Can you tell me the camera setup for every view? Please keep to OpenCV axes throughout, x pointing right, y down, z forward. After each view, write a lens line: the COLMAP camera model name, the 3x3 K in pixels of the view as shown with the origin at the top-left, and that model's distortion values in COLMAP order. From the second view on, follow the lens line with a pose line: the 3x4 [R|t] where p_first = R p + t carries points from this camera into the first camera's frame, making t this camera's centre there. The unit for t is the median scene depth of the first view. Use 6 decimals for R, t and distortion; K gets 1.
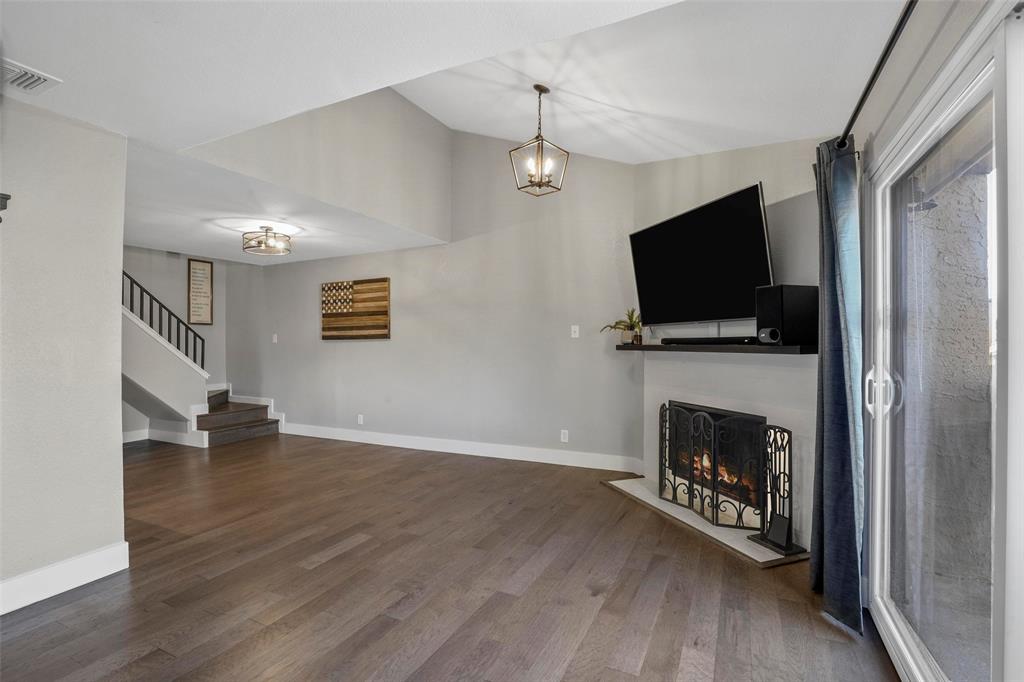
lens RADIAL K [[468.3, 0, 517.5], [0, 468.3, 342.3], [0, 0, 1]] dist [-0.033801, 0.005215]
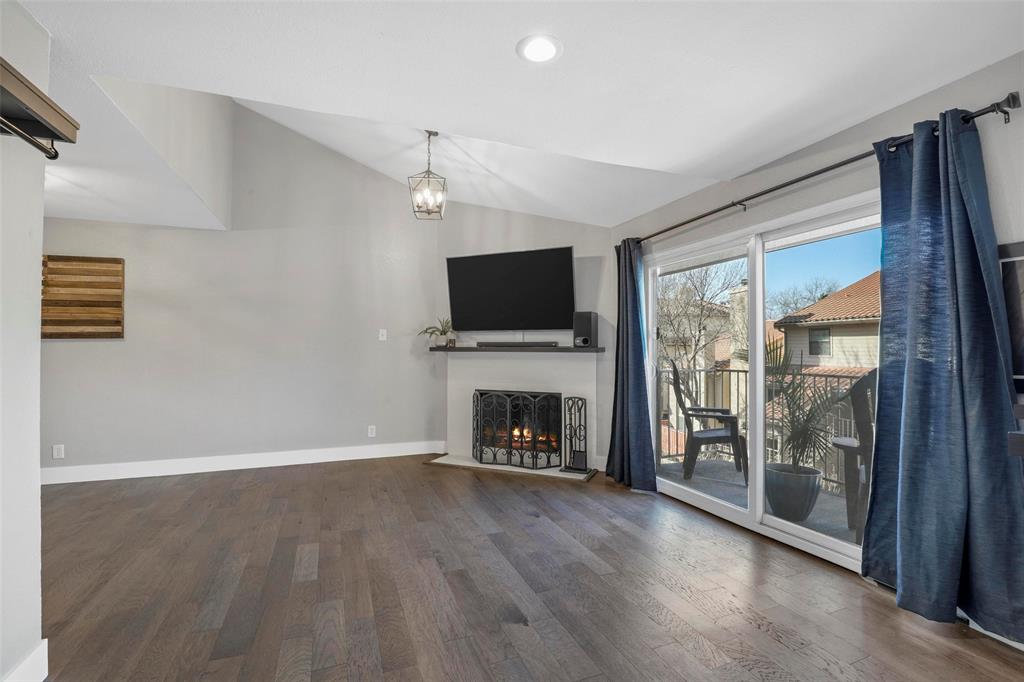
lens RADIAL K [[468.3, 0, 517.5], [0, 468.3, 342.3], [0, 0, 1]] dist [-0.033801, 0.005215]
pose [[0.681985, 0.008834, 0.731313, -0.383714], [-0.005802, 0.999961, -0.006668, 0.000056], [-0.731343, 0.000304, 0.682010, 0.014478]]
